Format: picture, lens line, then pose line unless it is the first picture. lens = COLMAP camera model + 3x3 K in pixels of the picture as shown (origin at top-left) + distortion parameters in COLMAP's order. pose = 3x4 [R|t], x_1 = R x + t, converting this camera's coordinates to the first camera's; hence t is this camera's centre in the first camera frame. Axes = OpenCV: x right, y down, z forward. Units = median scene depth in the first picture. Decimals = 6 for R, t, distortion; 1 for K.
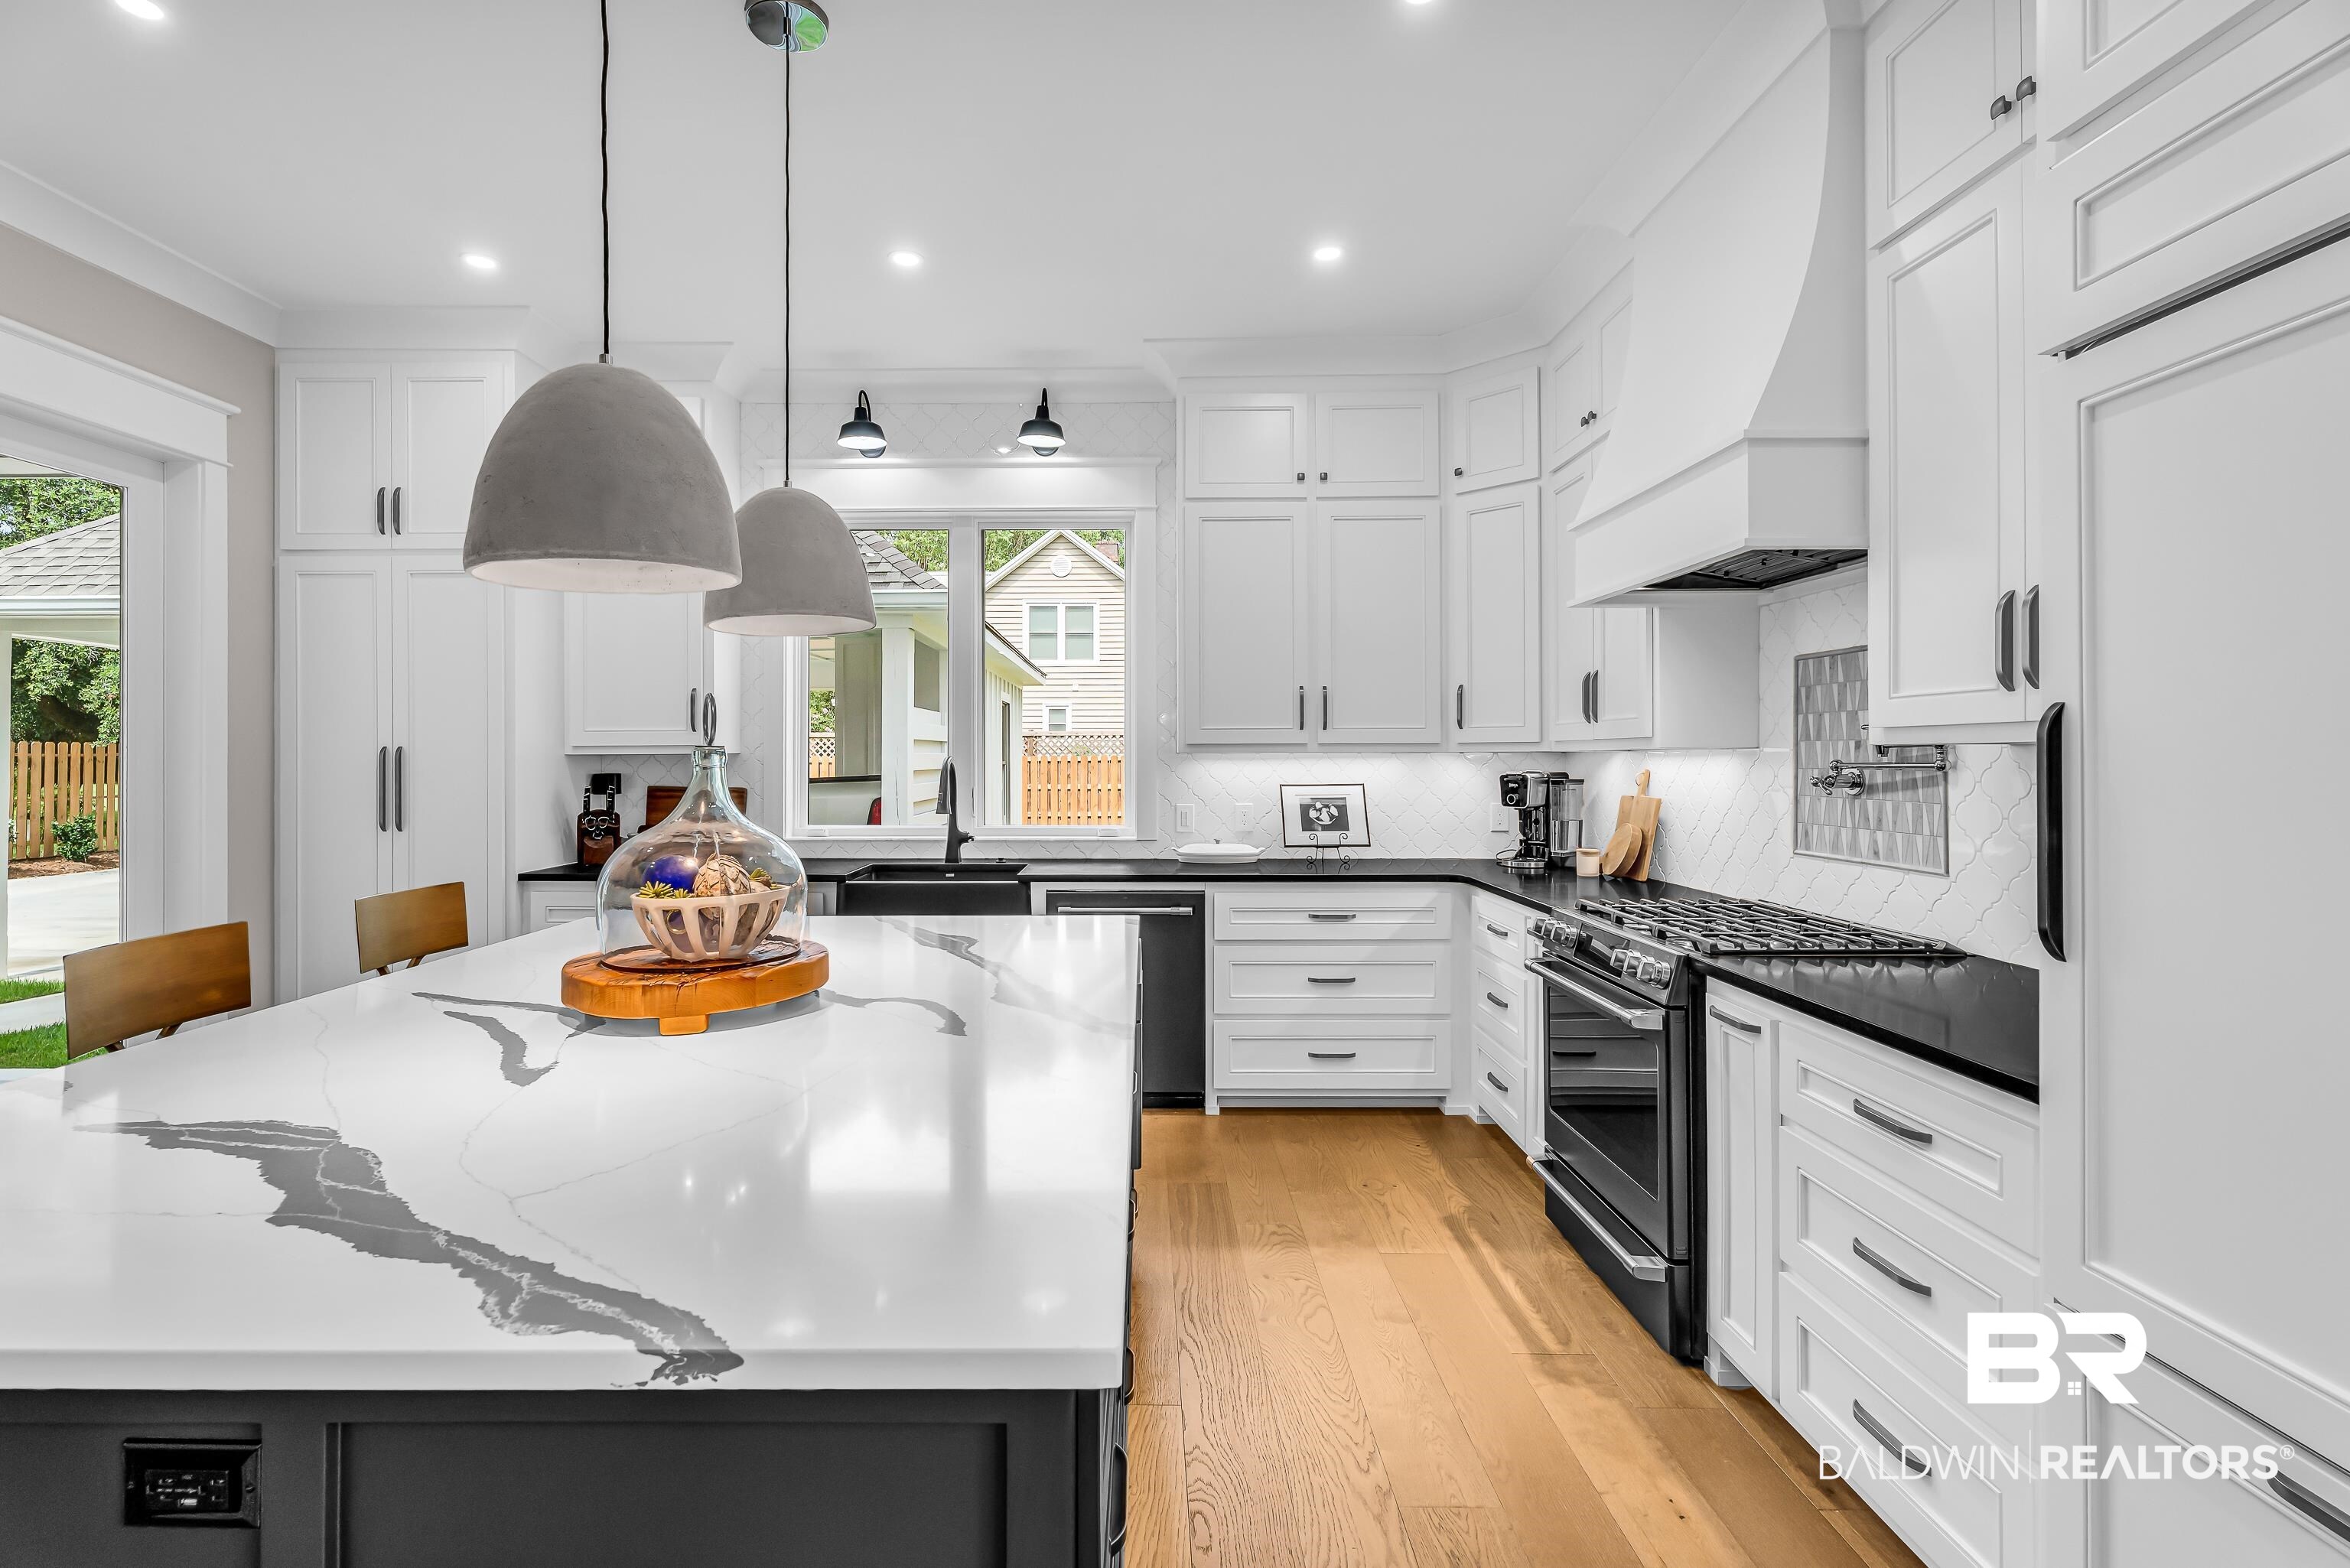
lens RADIAL K [[1089.8, 0, 1132.5], [0, 1089.8, 753.4], [0, 0, 1]] dist [-0.001198, -0.001430]
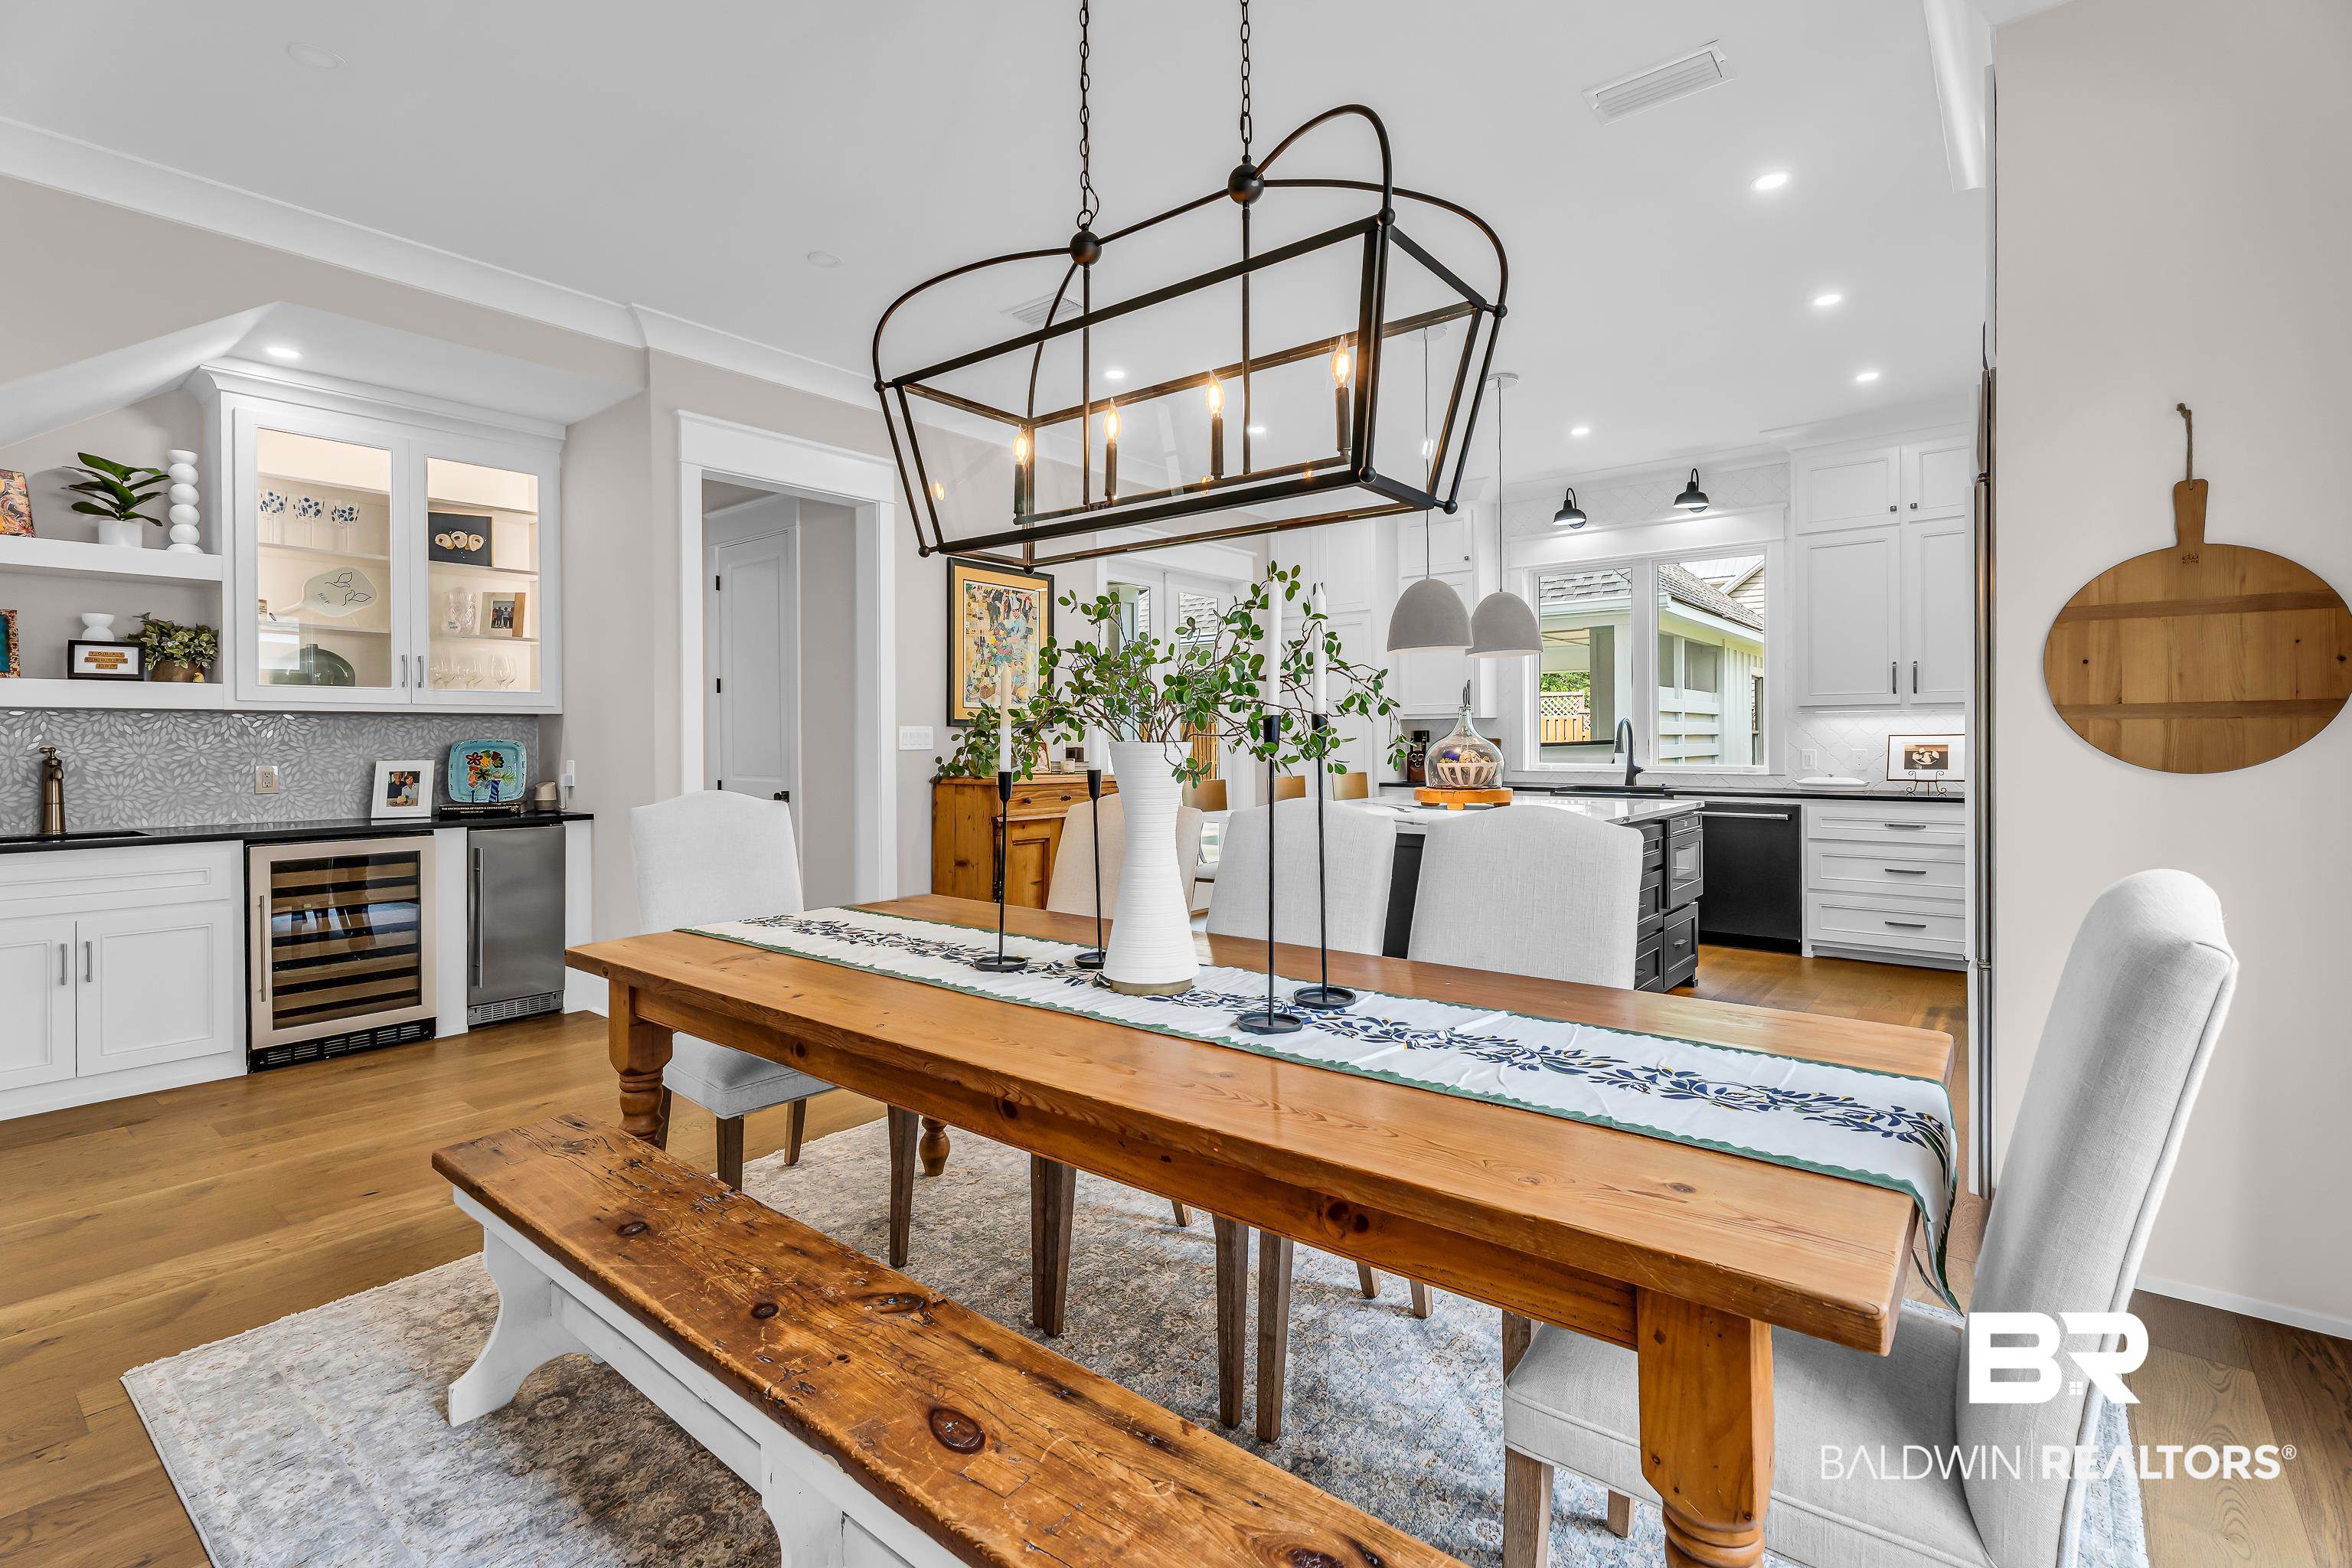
lens RADIAL K [[1084.5, 0, 1159.0], [0, 1084.5, 739.5], [0, 0, 1]] dist [-0.001614, 0.000069]
pose [[0.779545, -0.002375, -0.626342, 0.312926], [0.005486, 0.999980, 0.003036, 0.028995], [0.626322, -0.005803, 0.779543, -0.695916]]
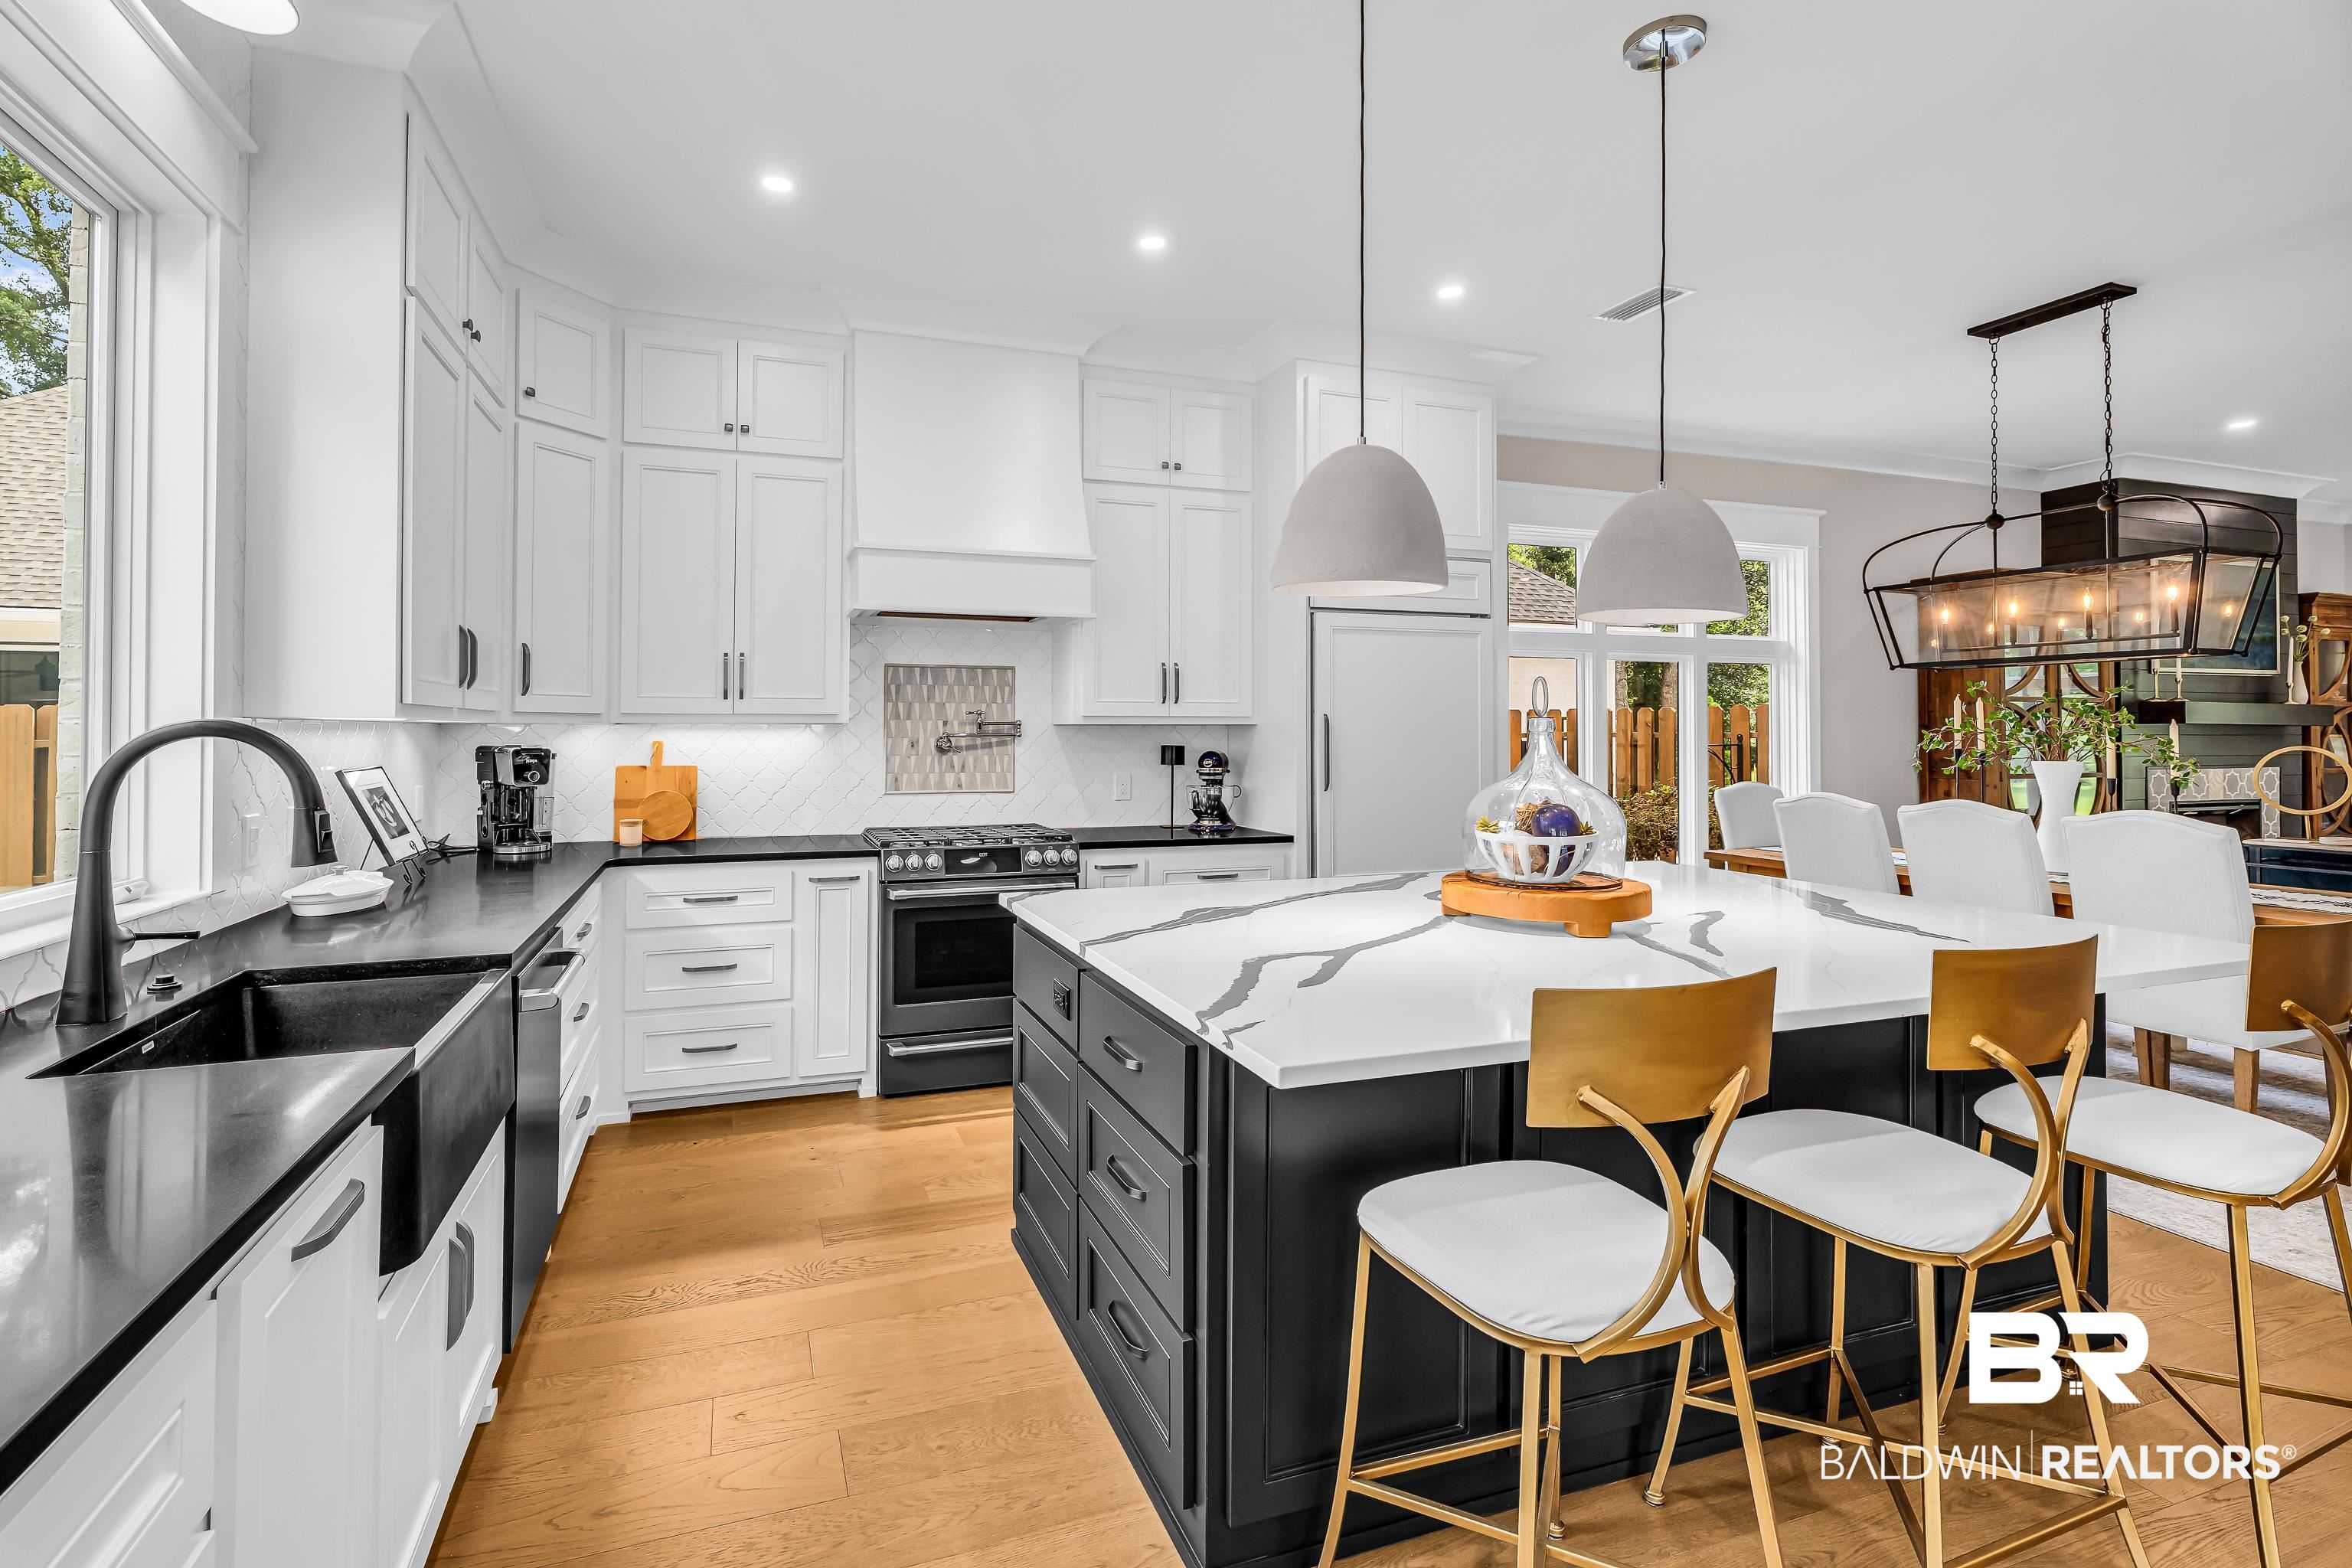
lens RADIAL K [[1084.5, 0, 1111.6], [0, 1084.5, 721.6], [0, 0, 1]] dist [-0.001614, 0.000069]
pose [[-0.339144, 0.007790, 0.940702, -0.695256], [-0.006143, 0.999926, -0.010495, 0.004066], [-0.940714, -0.009338, -0.339071, 0.924252]]
